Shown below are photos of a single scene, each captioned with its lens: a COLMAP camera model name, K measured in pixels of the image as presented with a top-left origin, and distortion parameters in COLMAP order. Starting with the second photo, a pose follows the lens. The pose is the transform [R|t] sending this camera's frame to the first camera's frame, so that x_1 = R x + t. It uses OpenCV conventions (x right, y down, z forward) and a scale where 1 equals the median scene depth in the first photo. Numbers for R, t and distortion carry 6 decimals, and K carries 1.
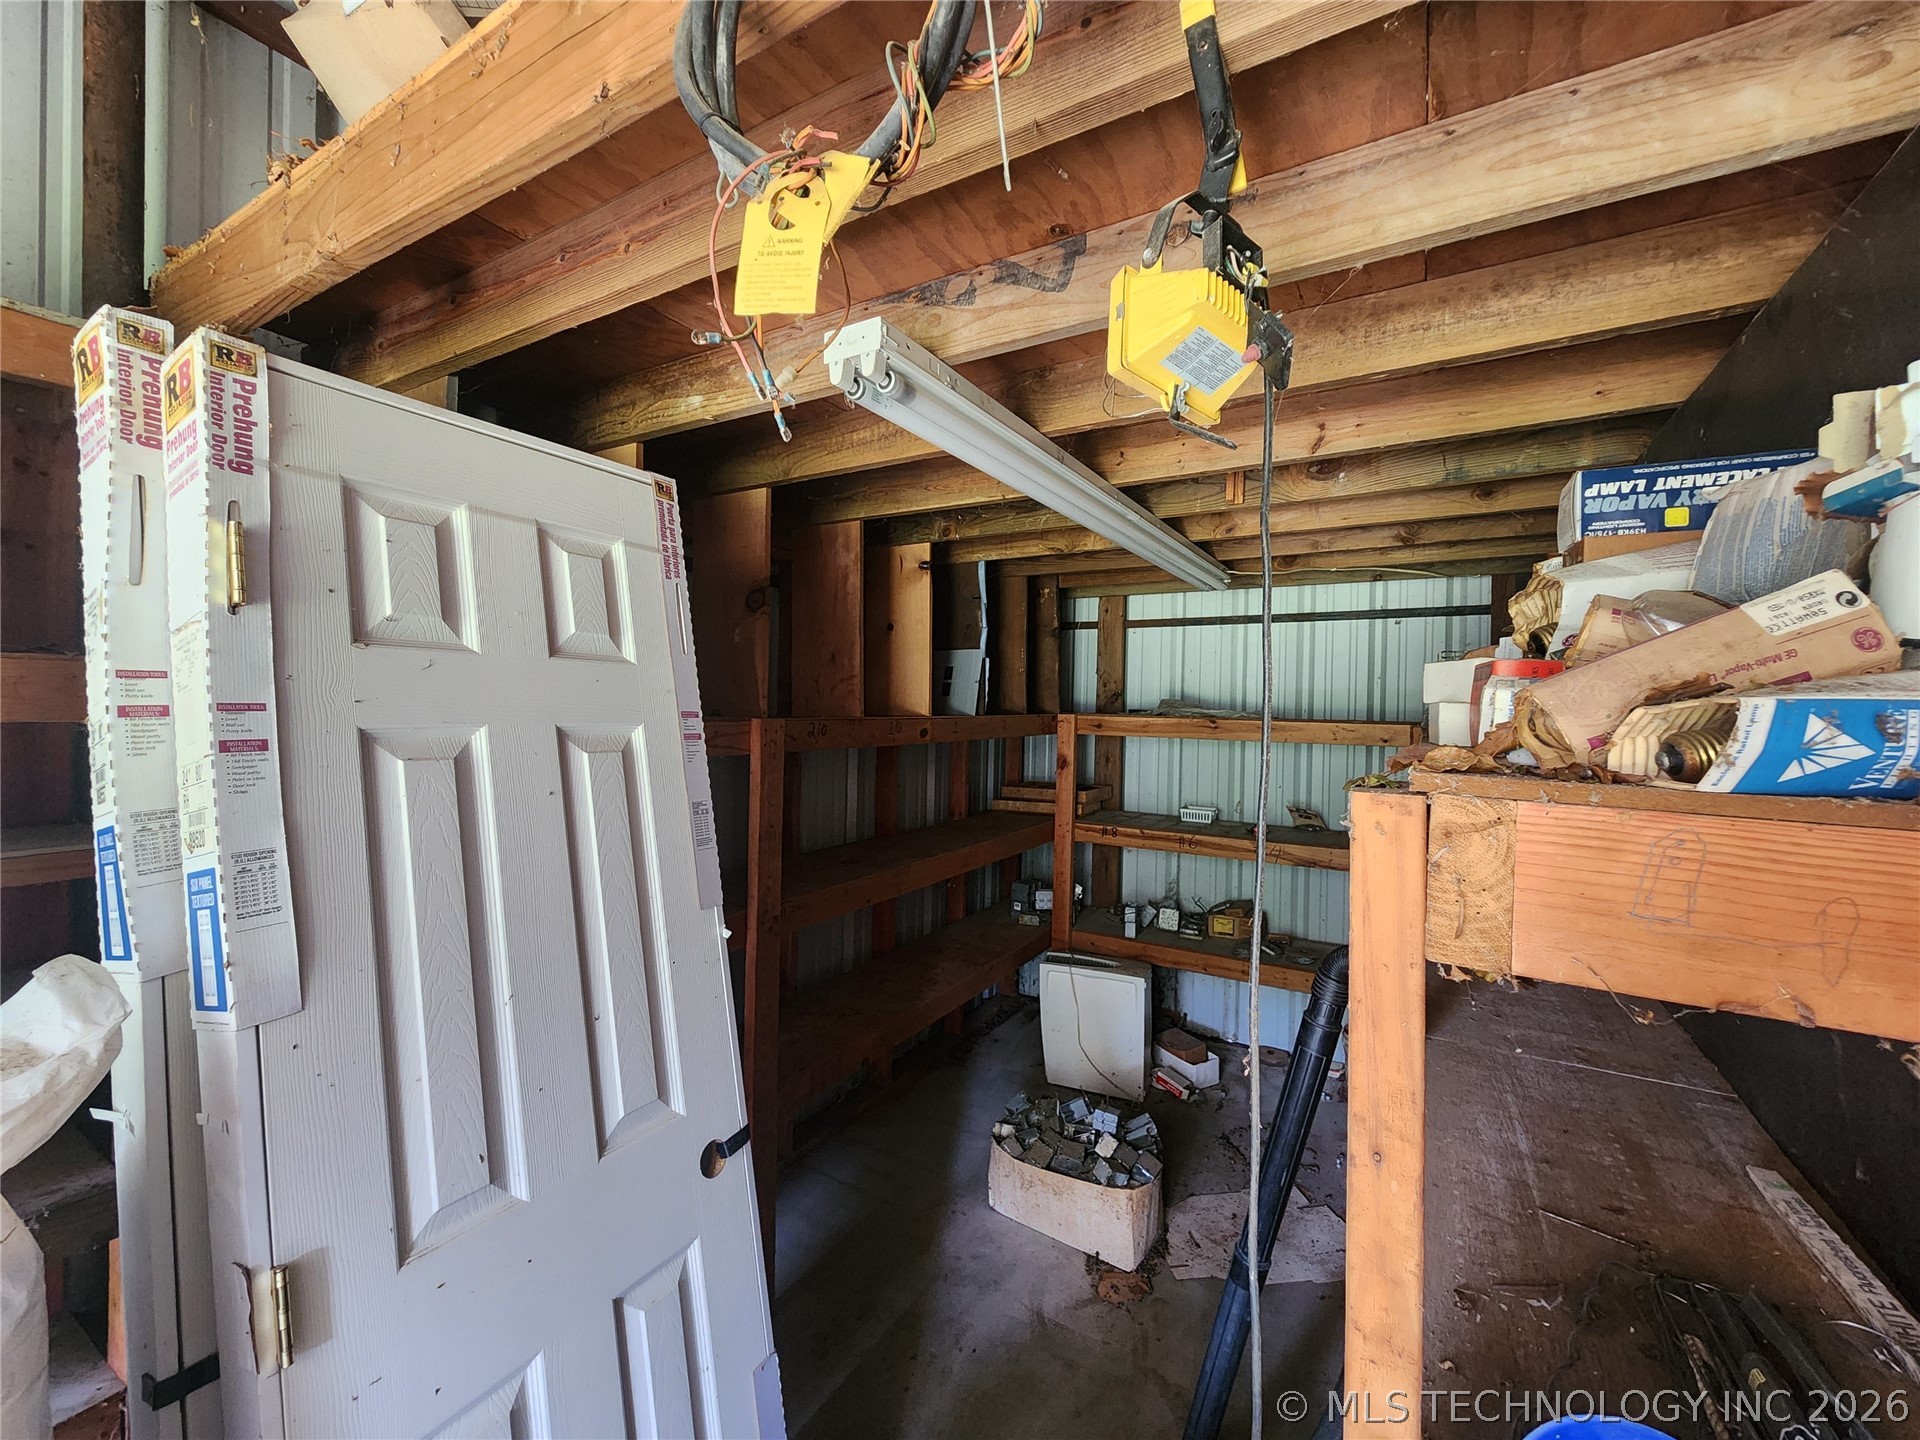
lens RADIAL K [[783.3, 0, 964.3], [0, 783.3, 705.9], [0, 0, 1]] dist [0.002135, -0.002640]
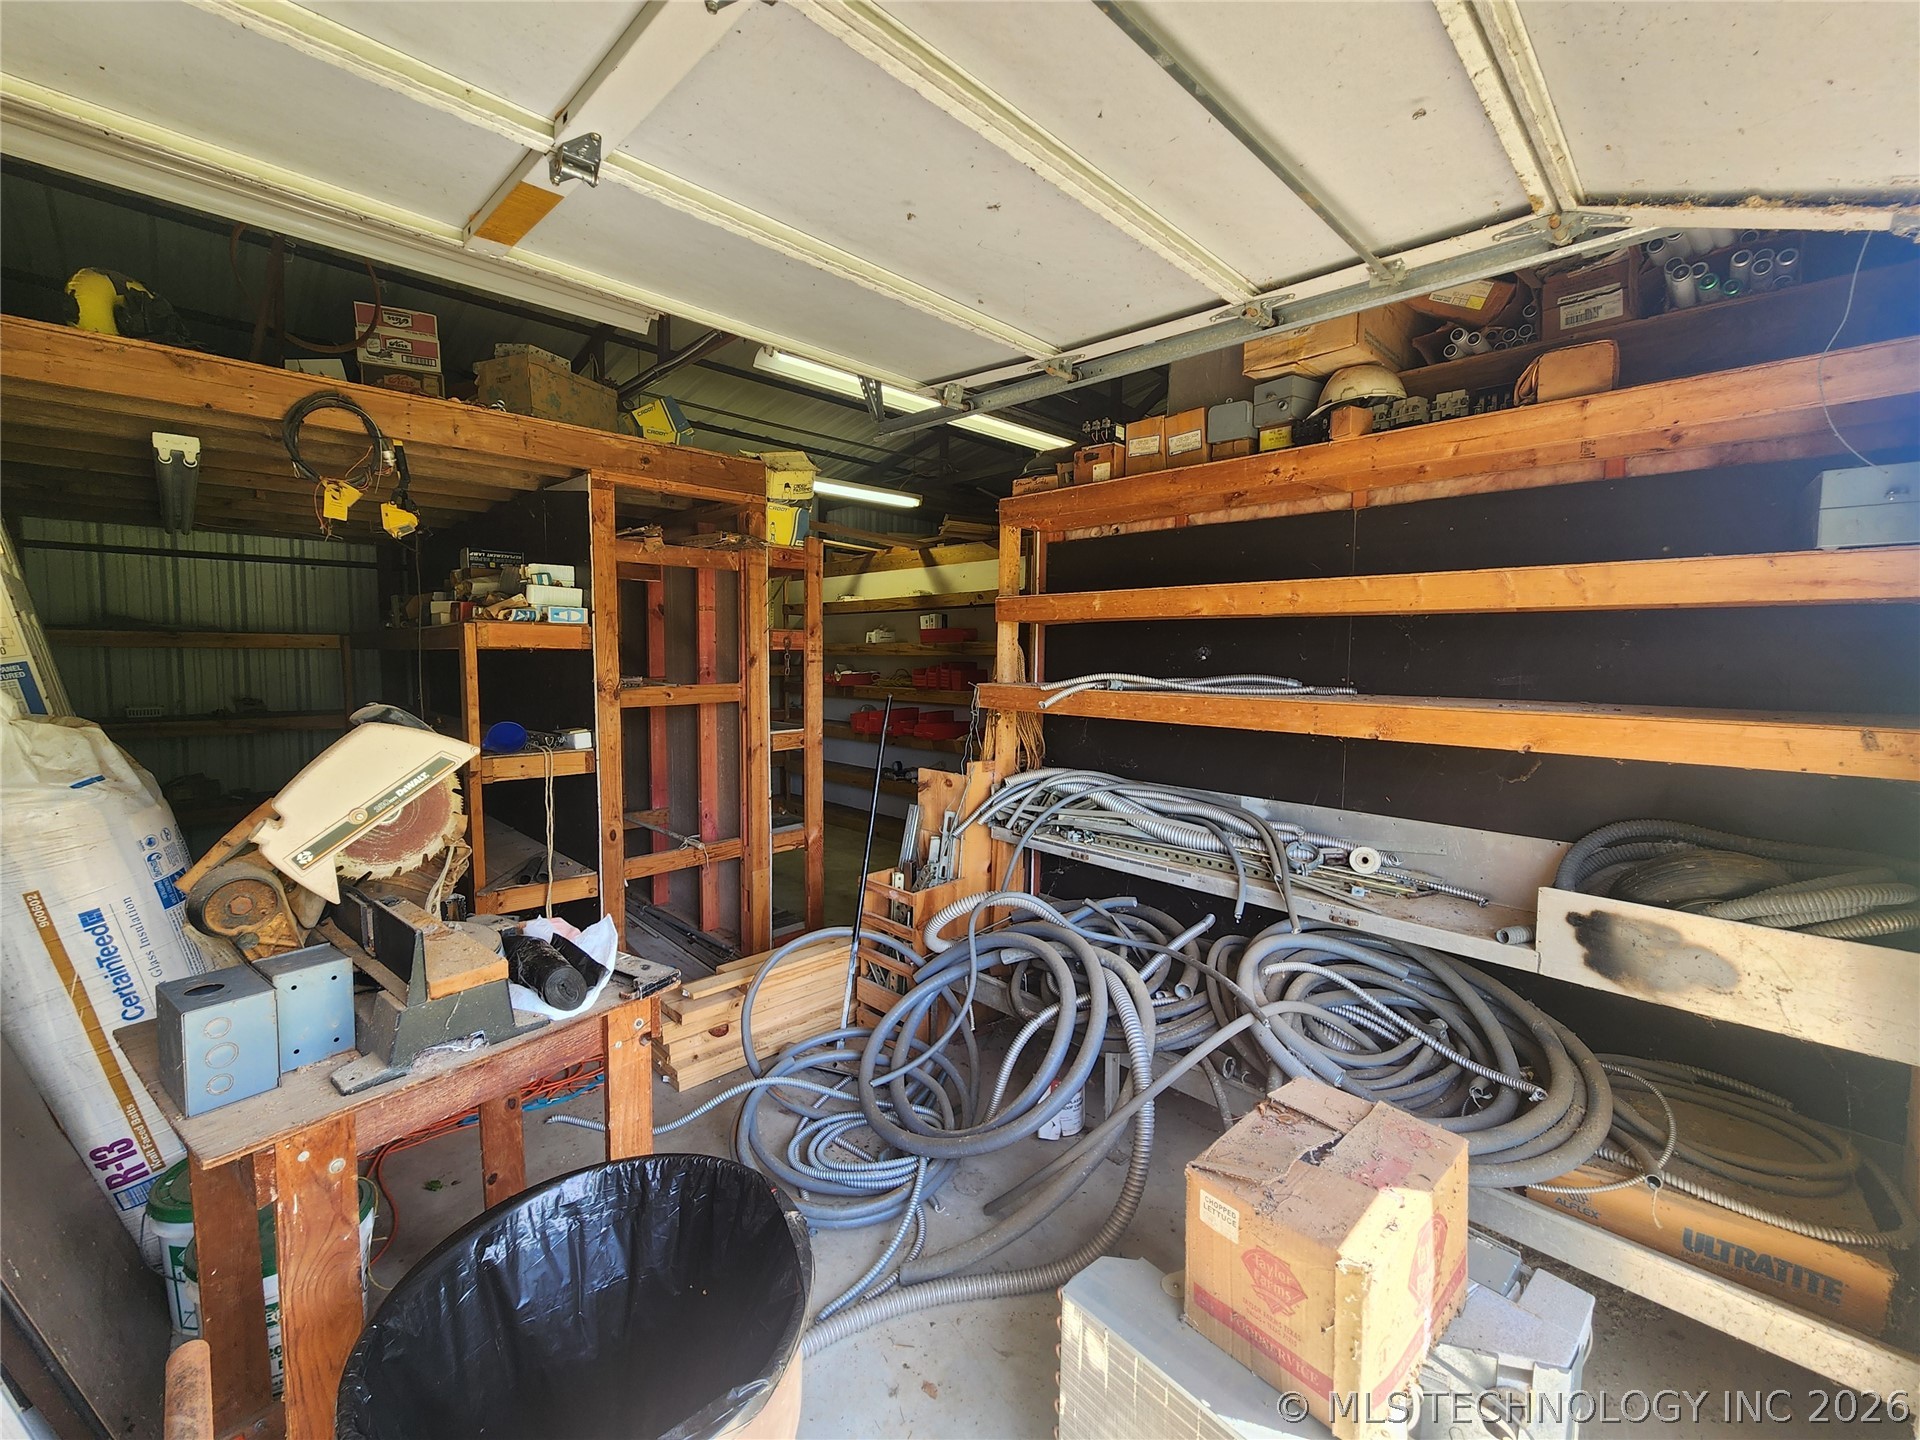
lens RADIAL K [[783.3, 0, 964.3], [0, 783.3, 705.9], [0, 0, 1]] dist [0.002135, -0.002640]
pose [[0.250233, -0.076706, 0.965142, -1.870373], [-0.001007, 0.996836, 0.079486, 0.110389], [-0.968185, -0.020862, 0.249364, -1.811546]]
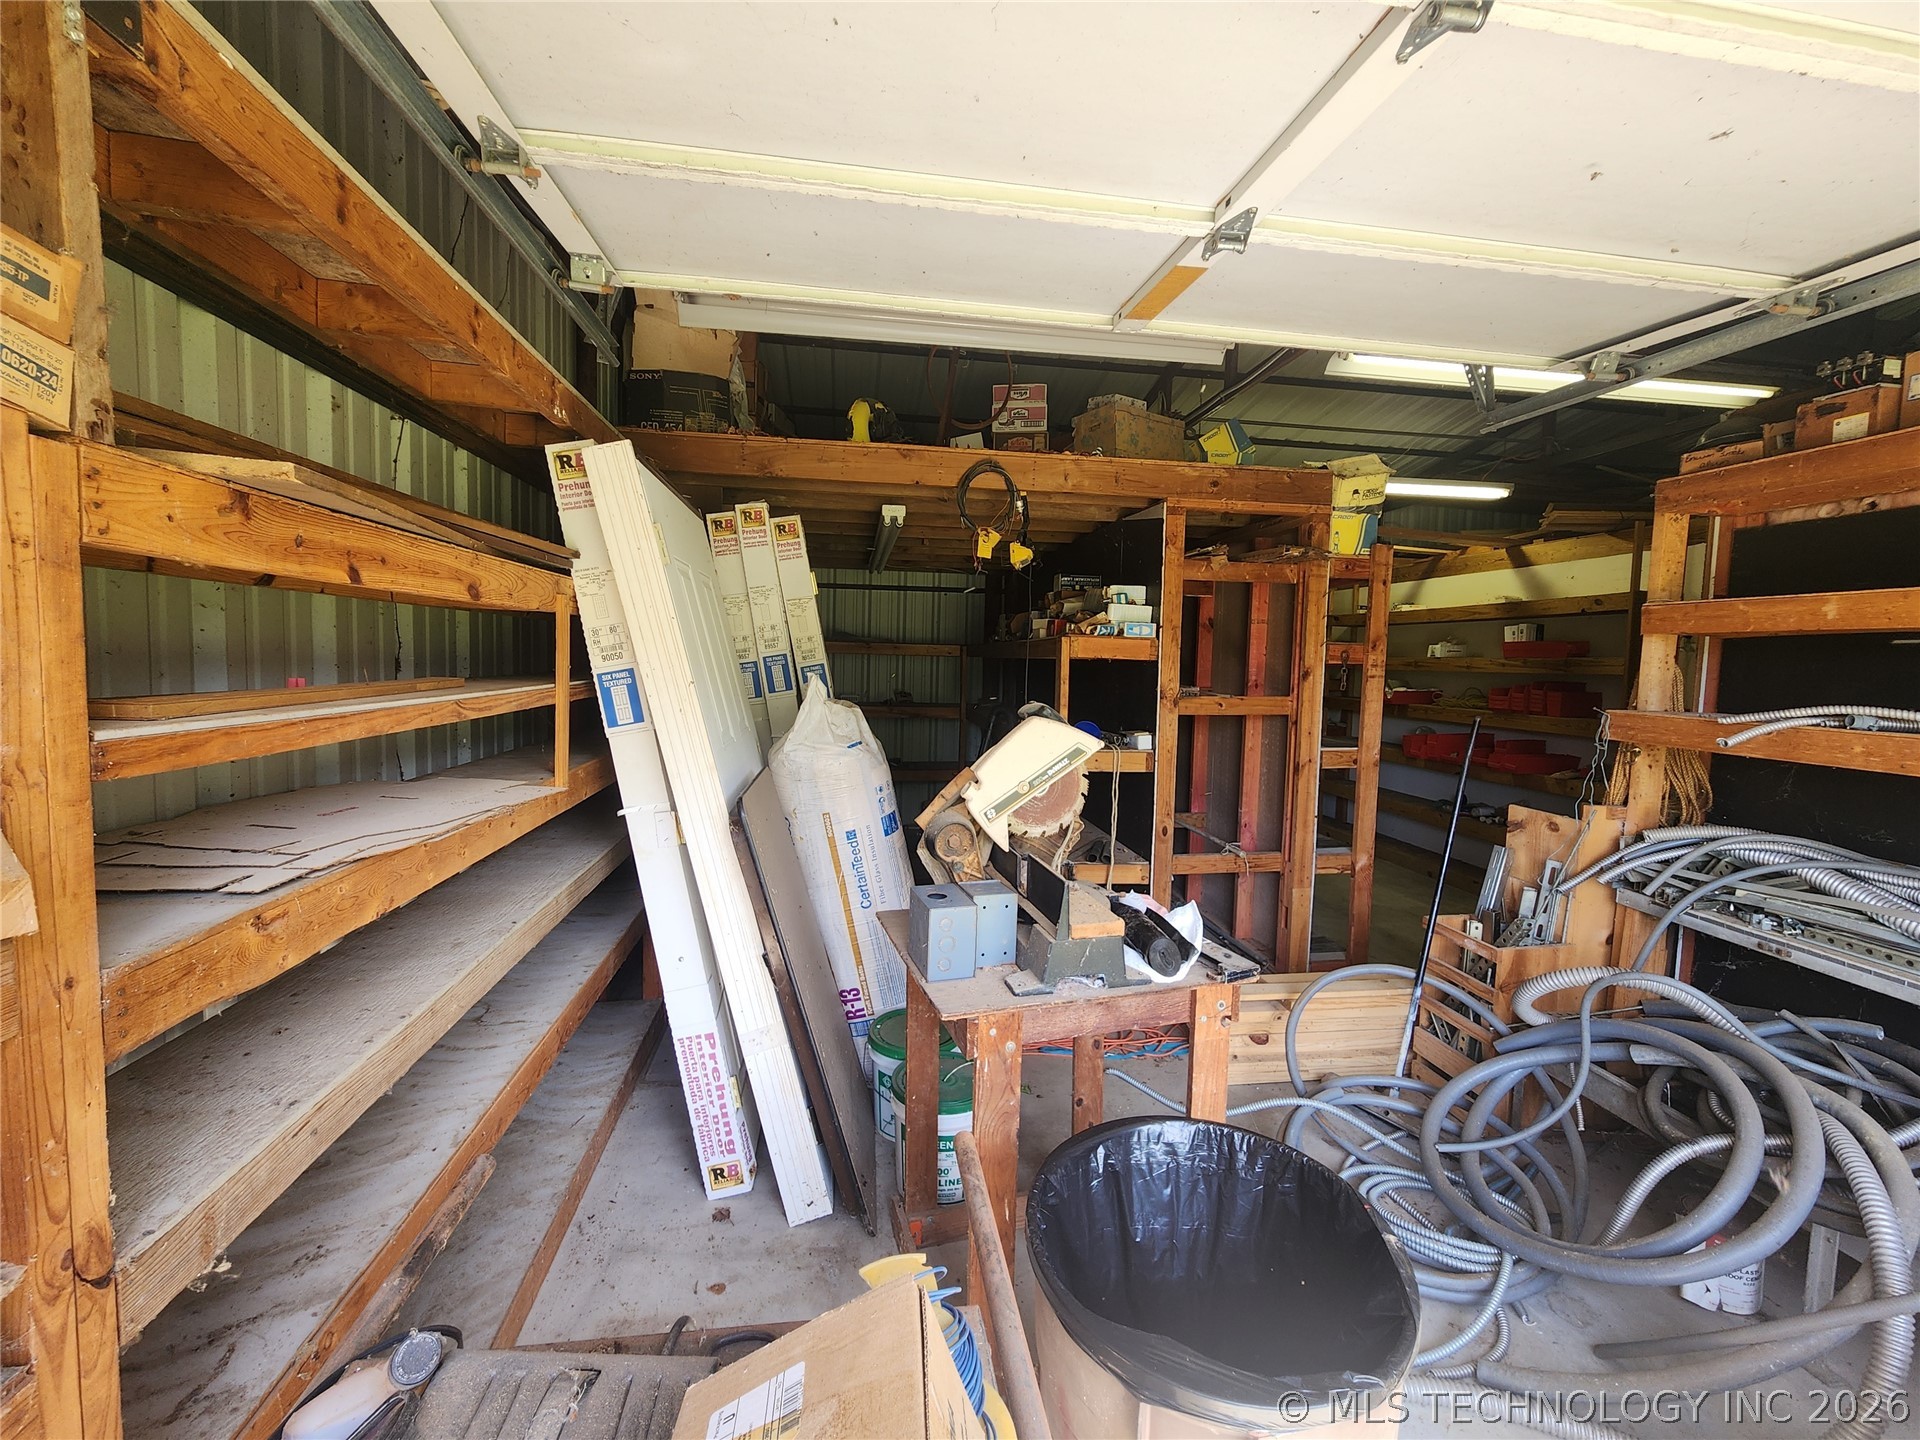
lens RADIAL K [[783.3, 0, 964.3], [0, 783.3, 705.9], [0, 0, 1]] dist [0.002135, -0.002640]
pose [[0.776597, -0.034524, 0.629051, -2.031122], [-0.012279, 0.997478, 0.069903, 0.104789], [-0.629878, -0.062010, 0.774215, -1.745780]]
